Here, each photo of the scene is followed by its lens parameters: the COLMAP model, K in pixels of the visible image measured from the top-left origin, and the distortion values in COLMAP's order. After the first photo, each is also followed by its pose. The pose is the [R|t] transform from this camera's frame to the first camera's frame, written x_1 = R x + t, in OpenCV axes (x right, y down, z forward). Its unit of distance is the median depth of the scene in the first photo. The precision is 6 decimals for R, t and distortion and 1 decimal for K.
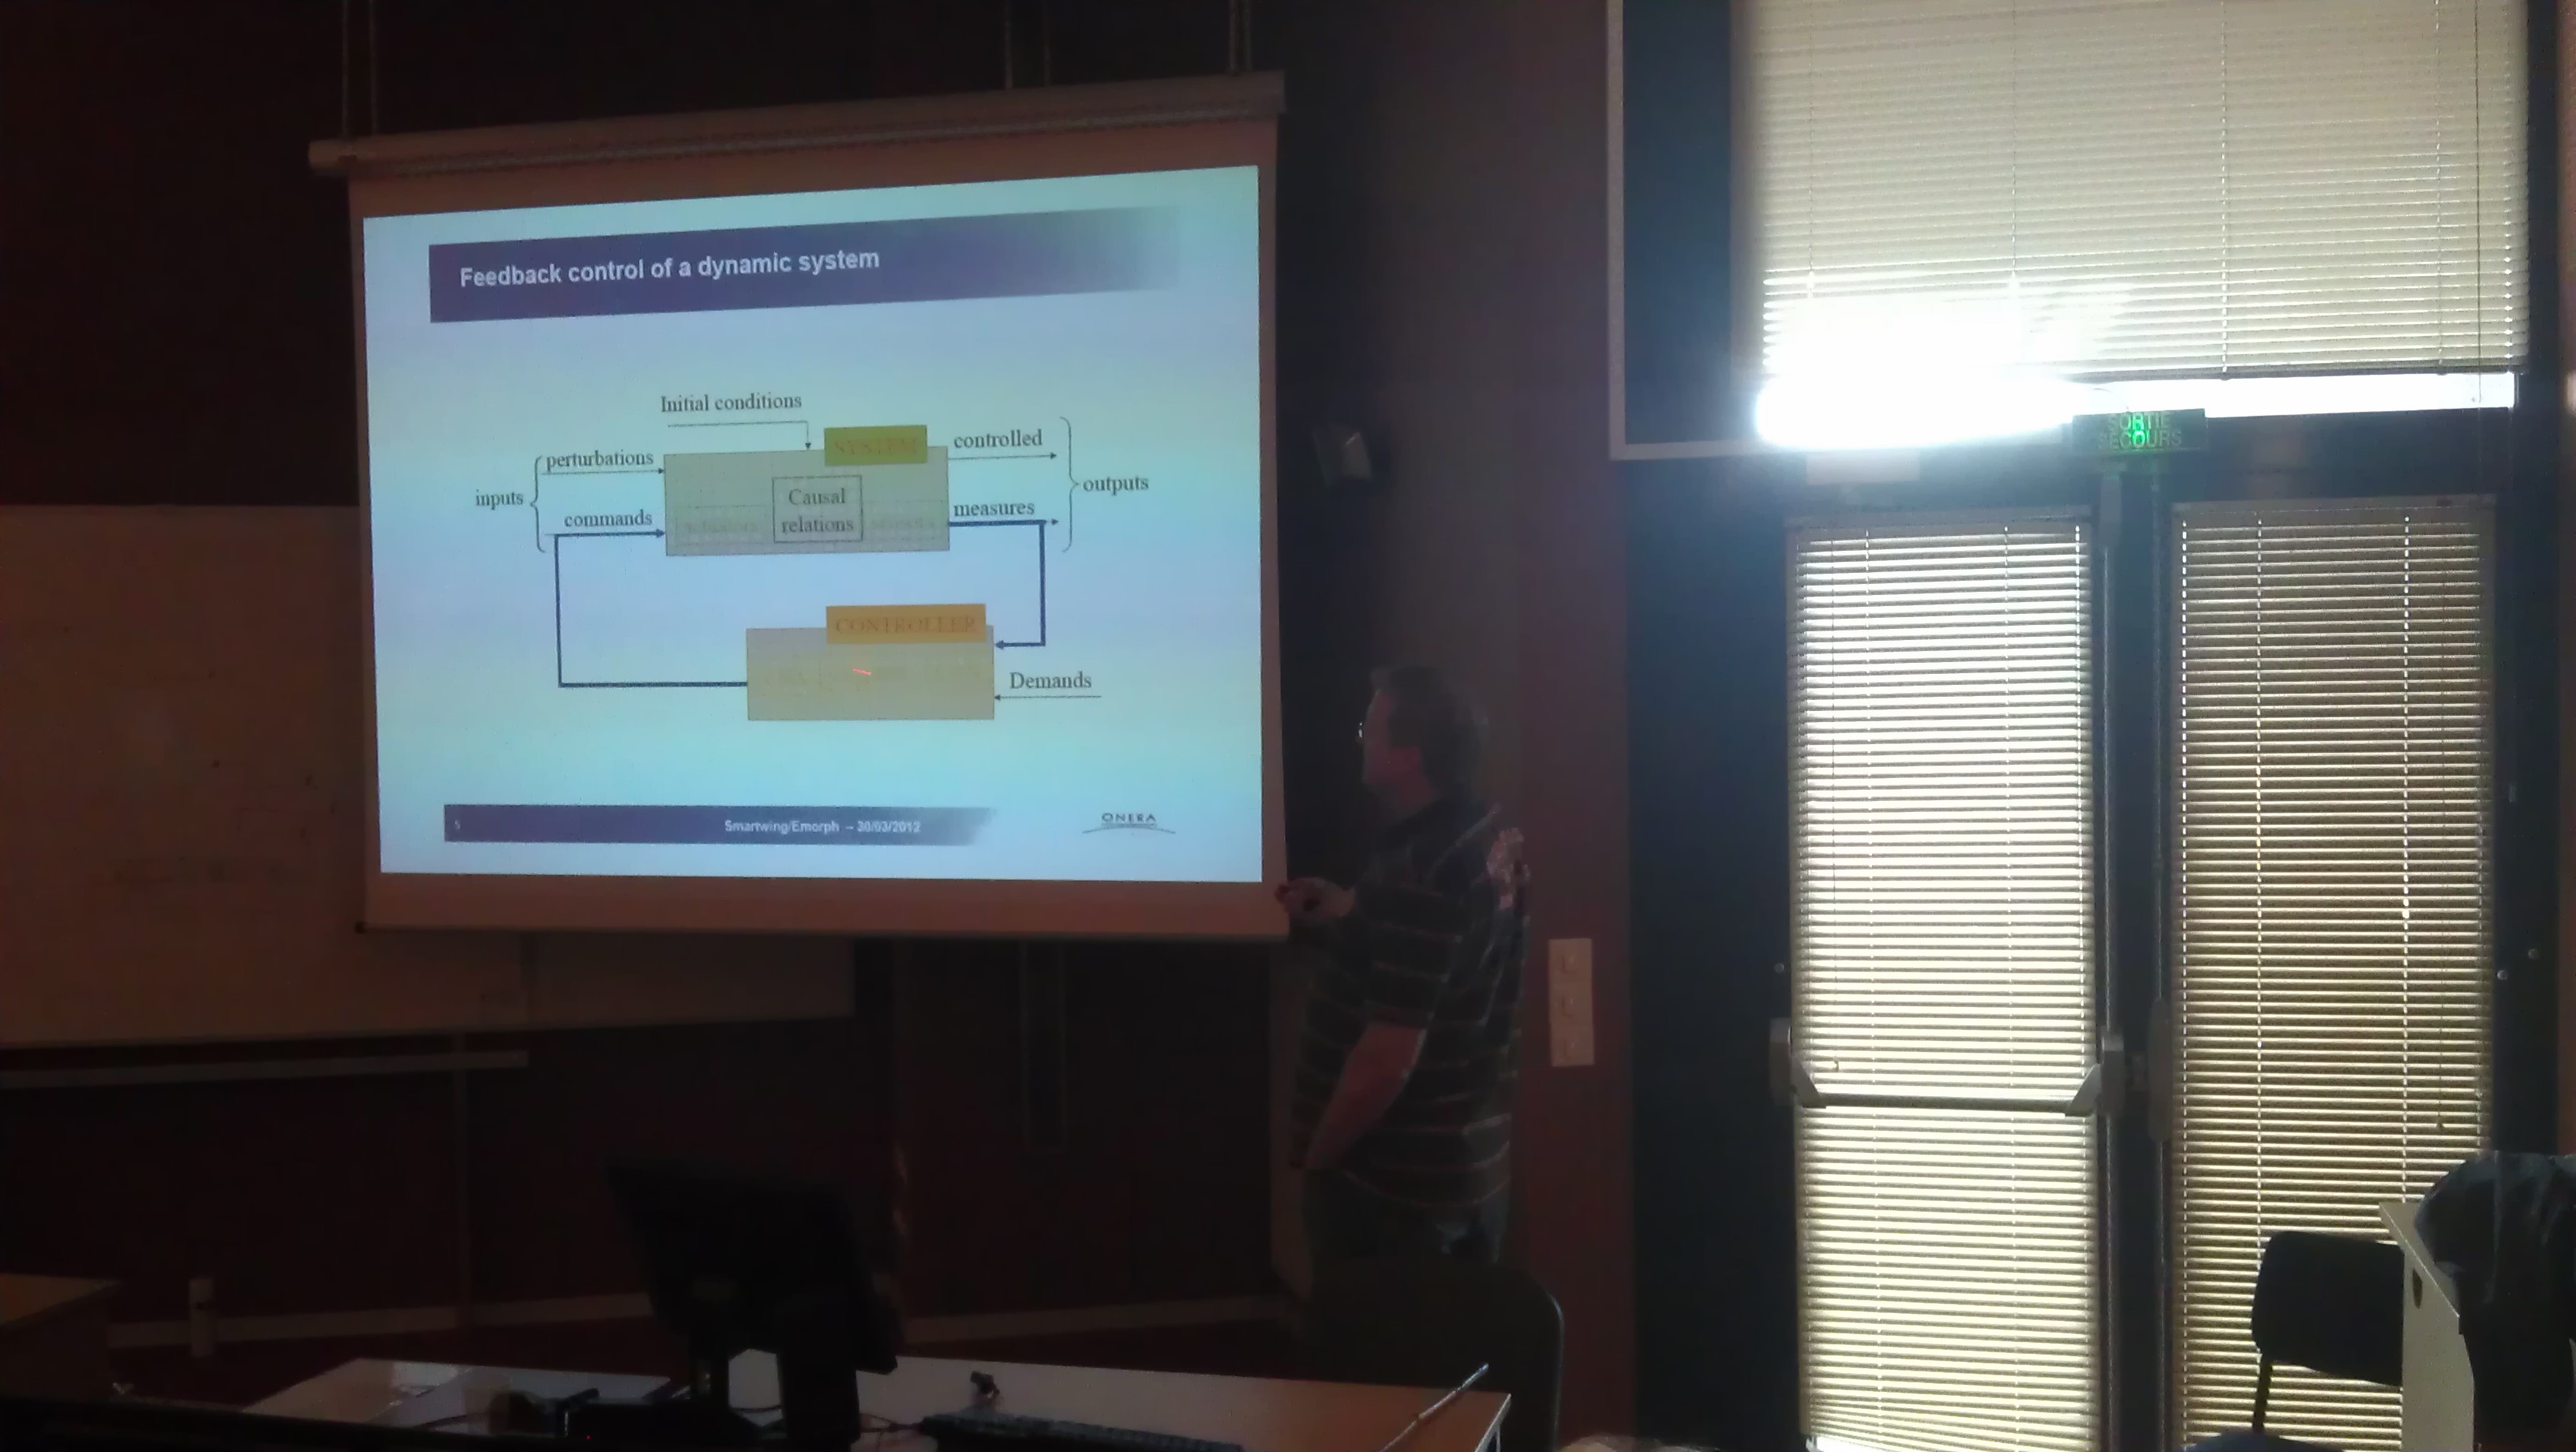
lens RADIAL K [[2471.8, 0, 1279.8], [0, 2471.8, 732.8], [0, 0, 1]] dist [-0.015473, 0.000000]
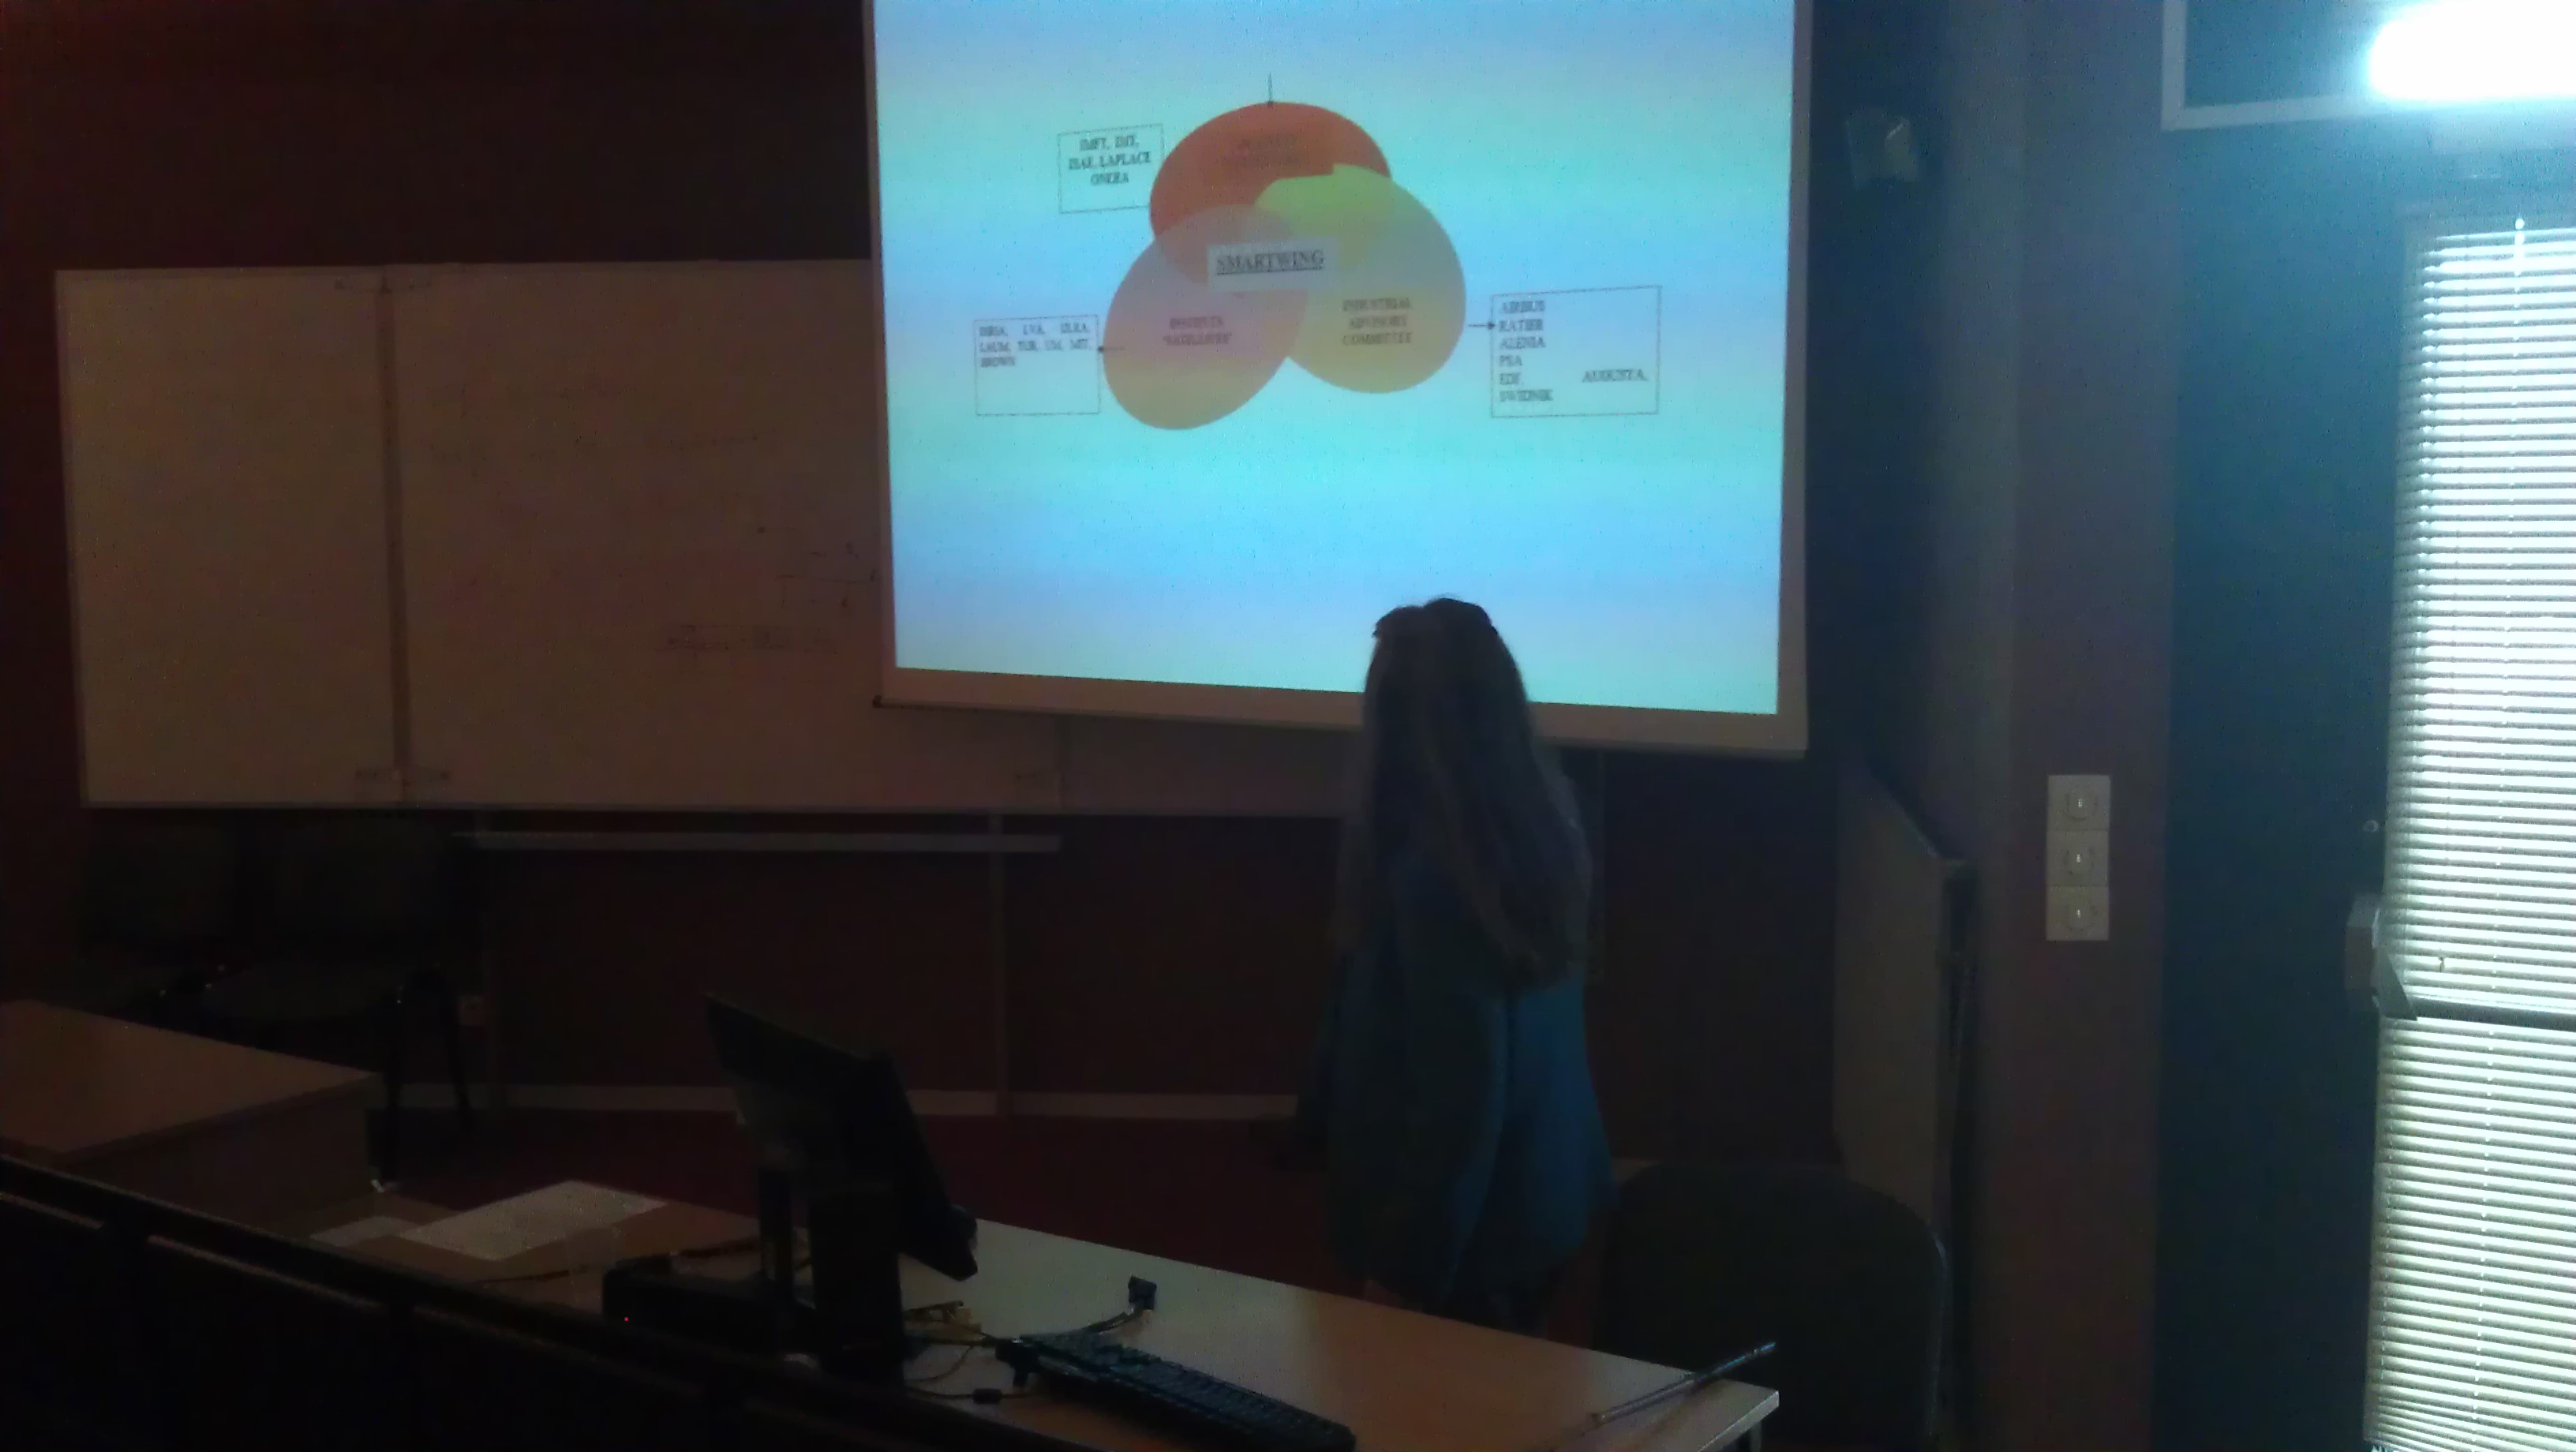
lens RADIAL K [[2471.8, 0, 1344.6], [0, 2471.8, 775.0], [0, 0, 1]] dist [-0.015473, 0.000000]
pose [[0.941119, 0.043425, -0.335275, 0.161865], [-0.007401, 0.994125, 0.107984, 0.002772], [0.337994, -0.099144, 0.935912, 0.211267]]
